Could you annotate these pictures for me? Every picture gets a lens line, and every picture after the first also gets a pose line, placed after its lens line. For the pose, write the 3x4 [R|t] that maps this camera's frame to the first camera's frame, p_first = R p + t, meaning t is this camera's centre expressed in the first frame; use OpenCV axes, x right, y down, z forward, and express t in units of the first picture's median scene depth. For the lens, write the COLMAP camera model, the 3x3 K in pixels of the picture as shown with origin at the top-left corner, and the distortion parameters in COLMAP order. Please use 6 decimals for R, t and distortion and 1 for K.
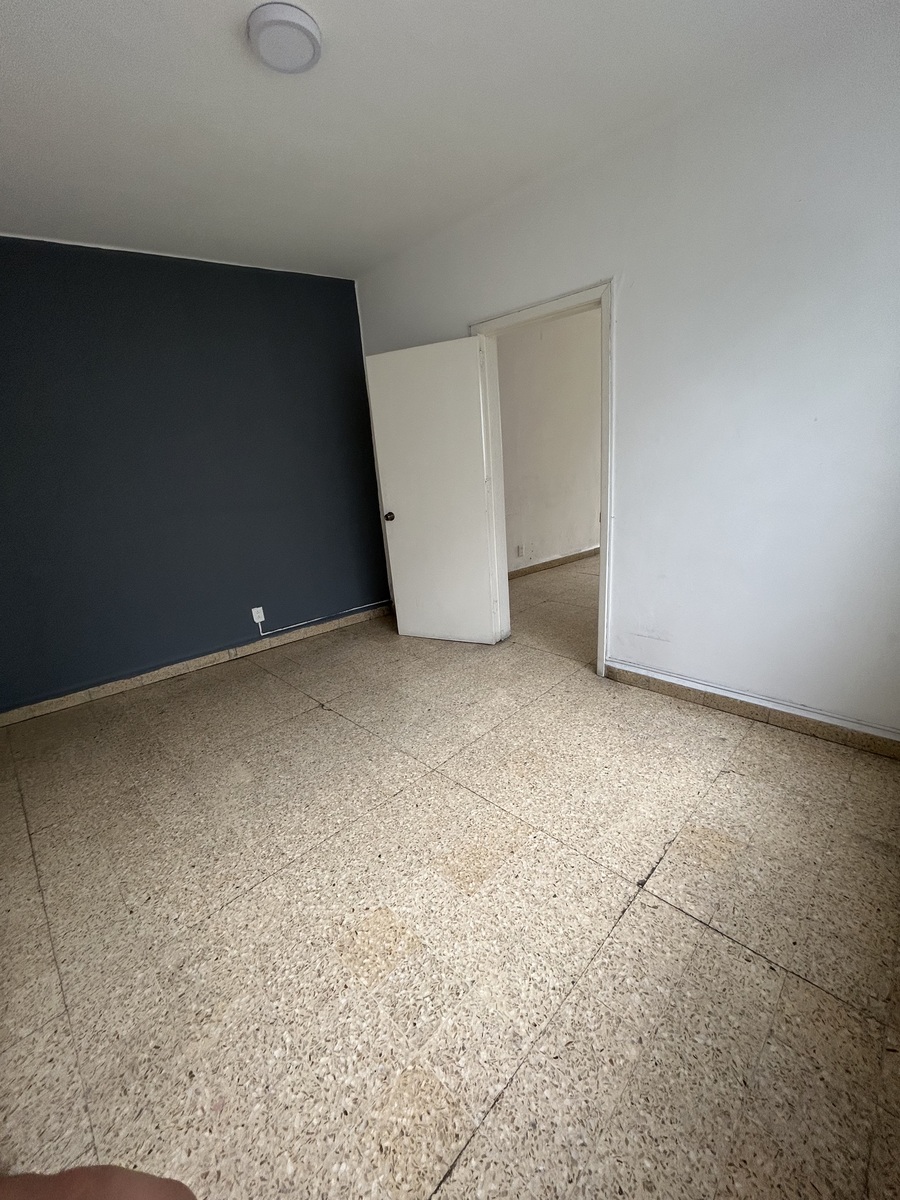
lens RADIAL K [[484.2, 0, 450.0], [0, 484.2, 600.0], [0, 0, 1]] dist [0.002651, 0.000657]
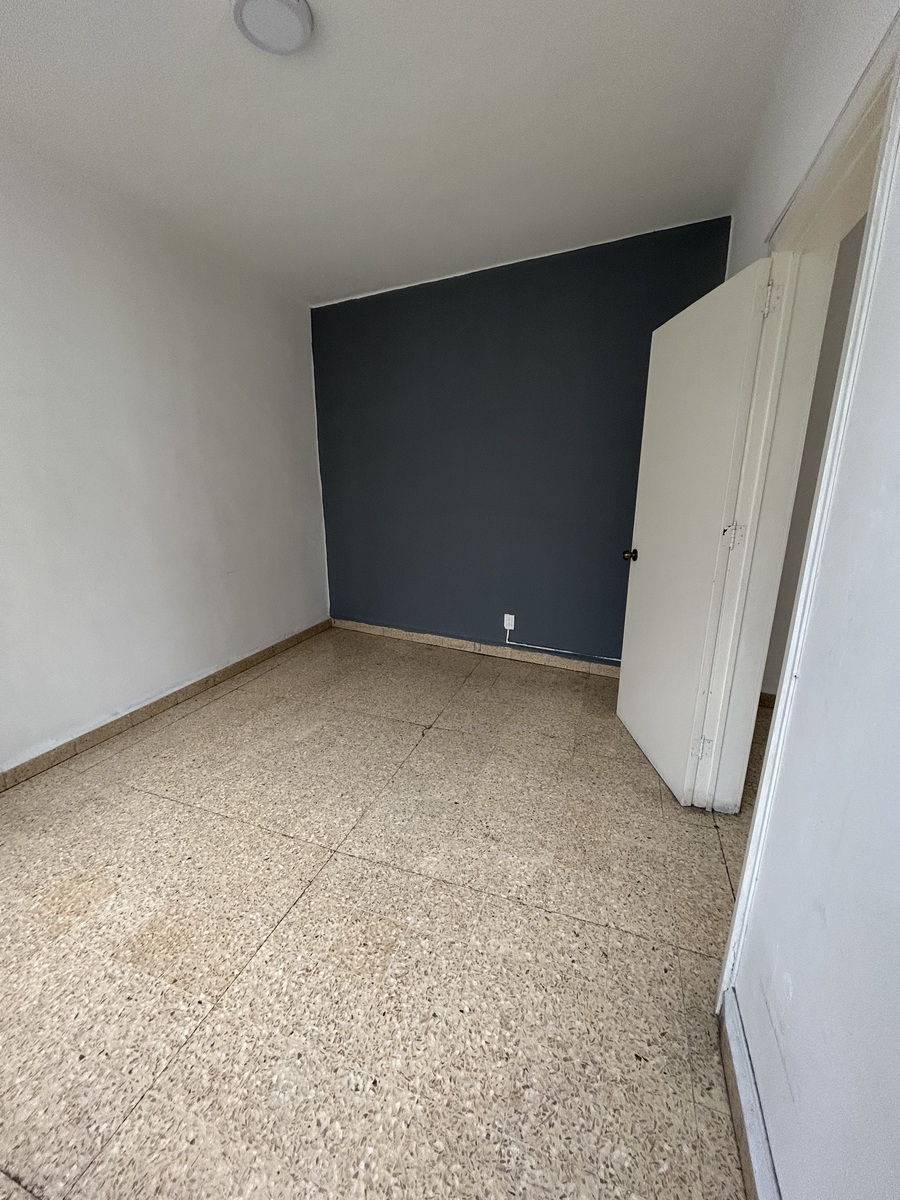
lens RADIAL K [[484.2, 0, 450.0], [0, 484.2, 600.0], [0, 0, 1]] dist [0.002651, 0.000657]
pose [[0.430339, 0.302541, -0.850457, 0.435766], [-0.300216, 0.936495, 0.181236, -0.178998], [0.851280, 0.177328, 0.493839, 0.482174]]
